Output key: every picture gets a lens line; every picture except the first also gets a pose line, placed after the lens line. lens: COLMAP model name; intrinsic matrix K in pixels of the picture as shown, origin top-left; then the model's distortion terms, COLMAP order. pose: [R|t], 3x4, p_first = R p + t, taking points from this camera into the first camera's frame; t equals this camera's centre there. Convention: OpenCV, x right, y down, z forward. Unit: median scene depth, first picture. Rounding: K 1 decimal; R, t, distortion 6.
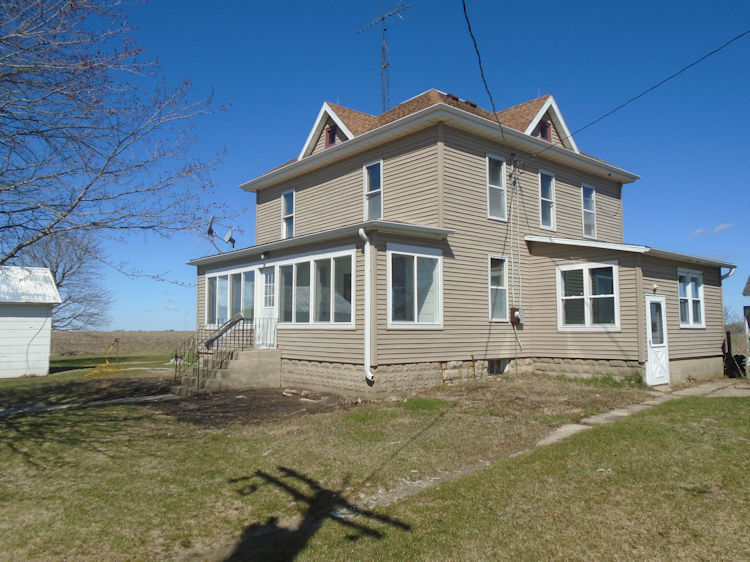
lens RADIAL K [[581.7, 0, 375.0], [0, 581.7, 281.0], [0, 0, 1]] dist [-0.004622, 0.001607]
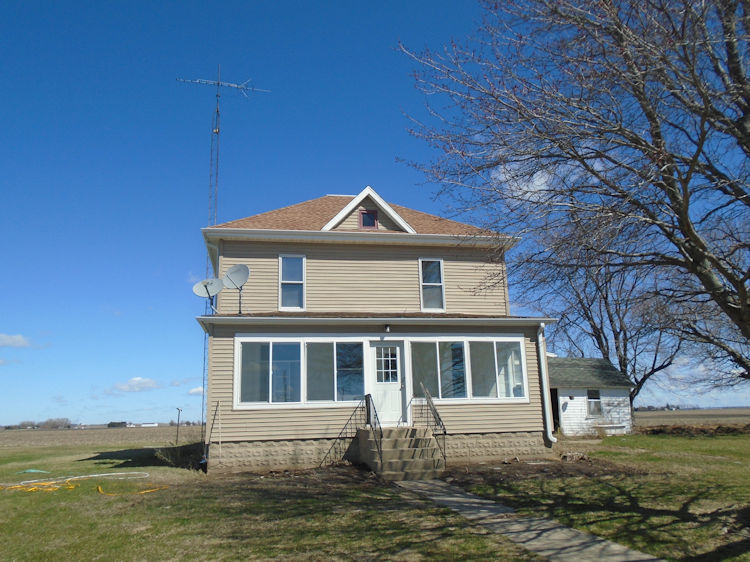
lens RADIAL K [[565.1, 0, 375.0], [0, 565.1, 281.0], [0, 0, 1]] dist [0.002709, 0.001192]
pose [[0.478117, 0.182707, 0.859082, -0.993213], [-0.045350, 0.981954, -0.183600, 0.050649], [-0.877124, 0.048823, 0.477775, 0.545509]]
